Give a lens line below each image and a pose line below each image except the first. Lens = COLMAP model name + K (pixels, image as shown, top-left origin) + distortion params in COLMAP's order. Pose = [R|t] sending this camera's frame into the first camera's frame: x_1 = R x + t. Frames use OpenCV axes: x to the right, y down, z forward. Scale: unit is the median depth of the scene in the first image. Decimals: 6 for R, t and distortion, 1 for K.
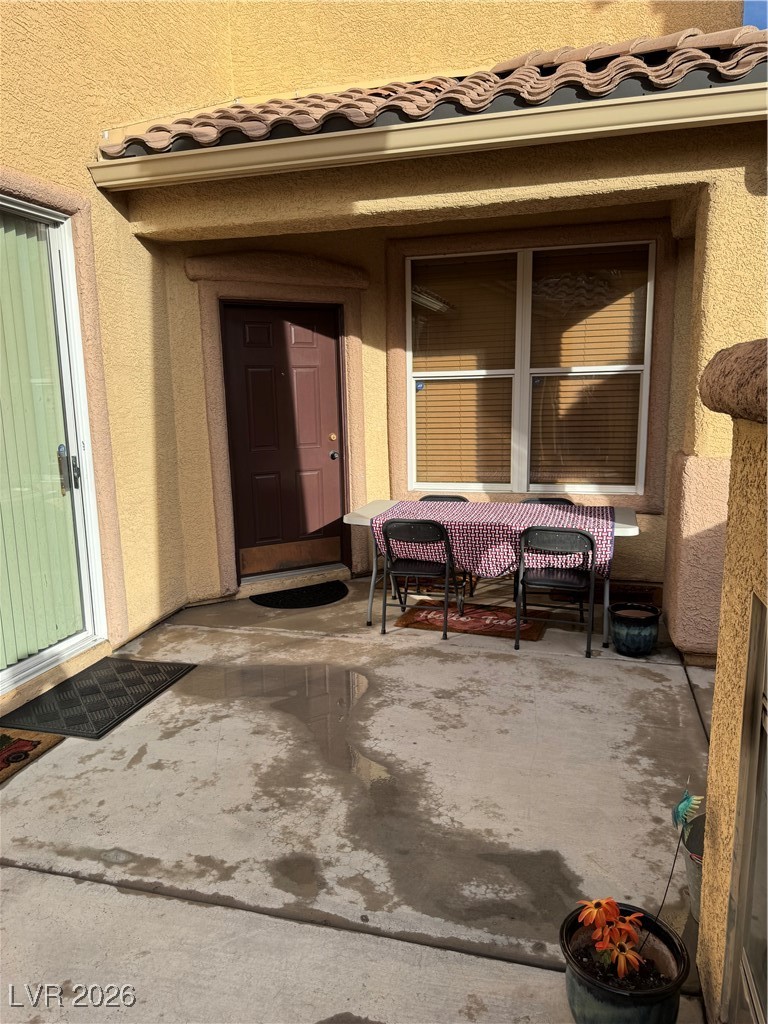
lens RADIAL K [[715.1, 0, 384.0], [0, 715.1, 514.3], [0, 0, 1]] dist [0.129076, -0.204223]
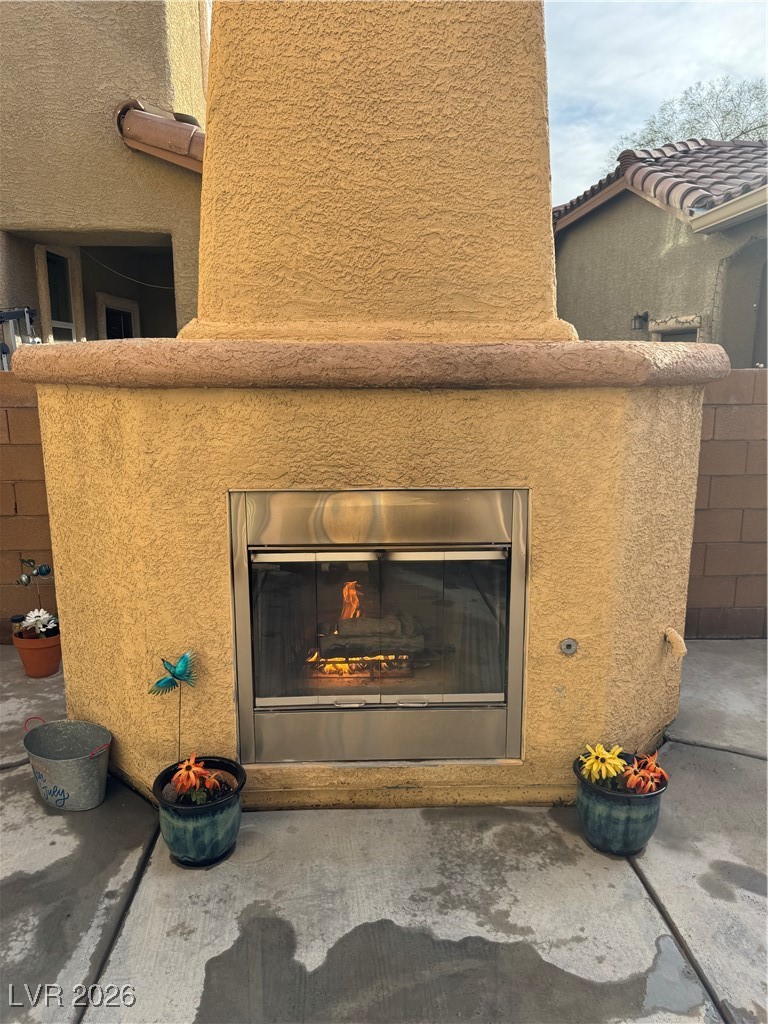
lens RADIAL K [[751.5, 0, 387.9], [0, 751.5, 501.3], [0, 0, 1]] dist [0.031297, -0.060172]
pose [[-0.309067, -0.162654, 0.937028, -0.385505], [0.175070, 0.958698, 0.224161, -0.060059], [-0.934788, 0.233326, -0.267826, 0.355447]]
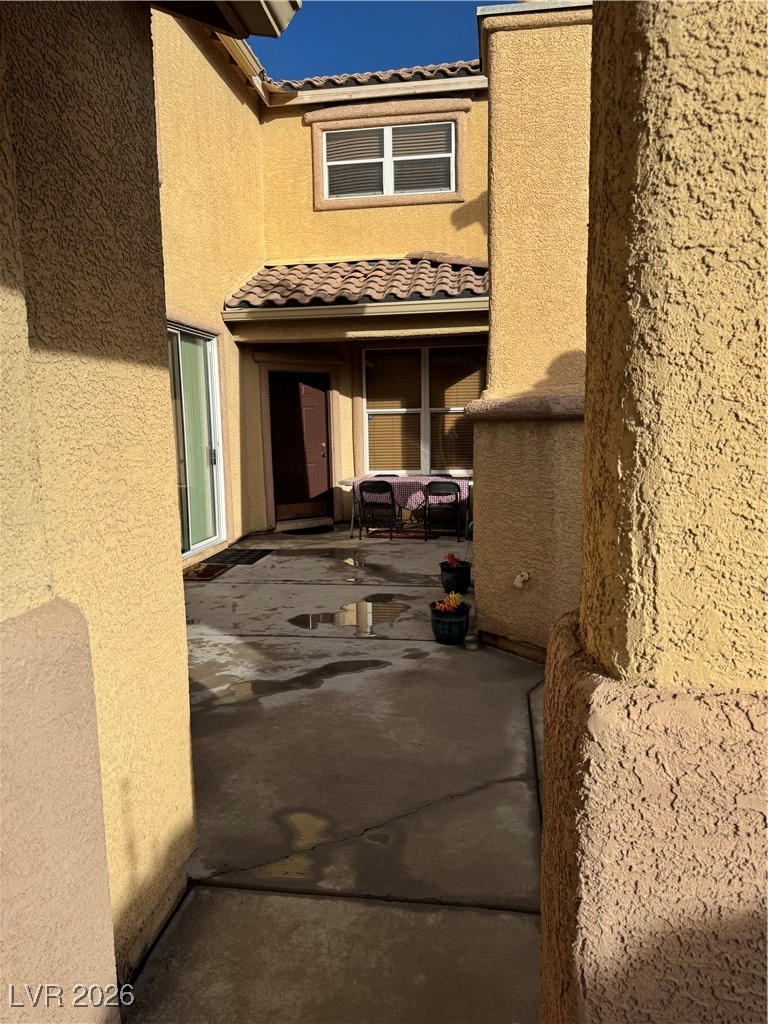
lens RADIAL K [[715.1, 0, 384.0], [0, 715.1, 514.3], [0, 0, 1]] dist [0.129076, -0.204223]
pose [[0.991363, -0.013374, 0.130461, -0.194198], [0.020030, 0.998556, -0.049842, 0.196946], [-0.129606, 0.052025, 0.990200, -0.984223]]
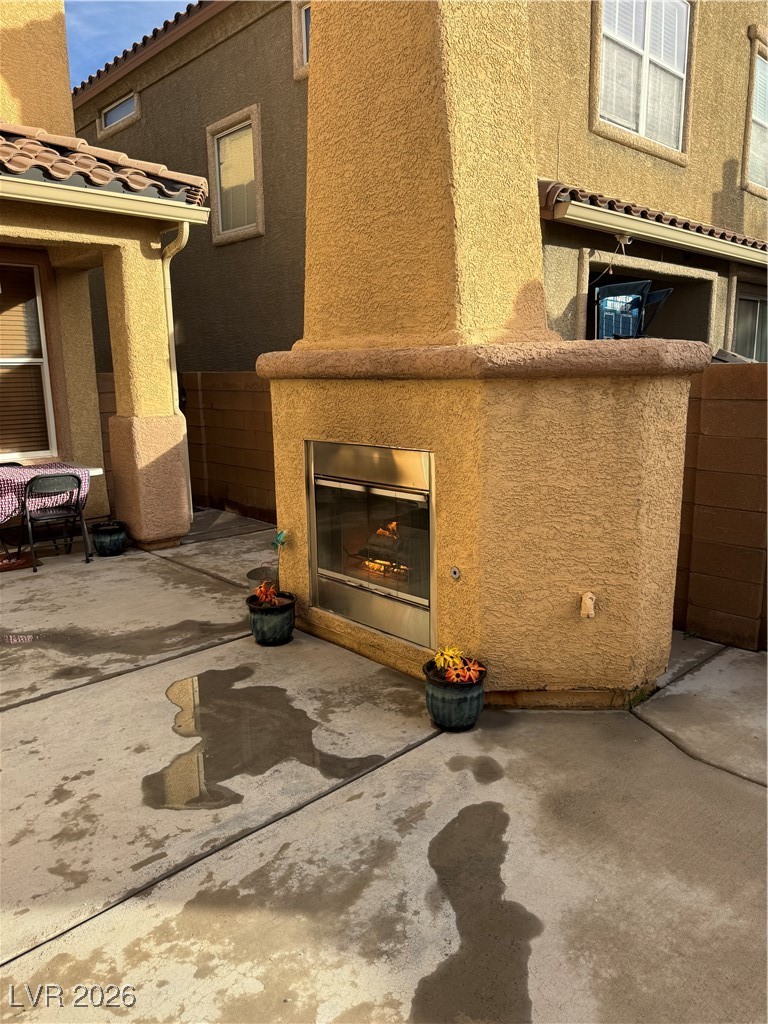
lens RADIAL K [[720.2, 0, 384.0], [0, 720.2, 512.0], [0, 0, 1]] dist [0.063815, -0.090032]
pose [[0.510685, -0.153323, 0.845986, -0.559305], [0.155622, 0.984202, 0.084431, 0.062684], [-0.845566, 0.088537, 0.526478, -0.229640]]
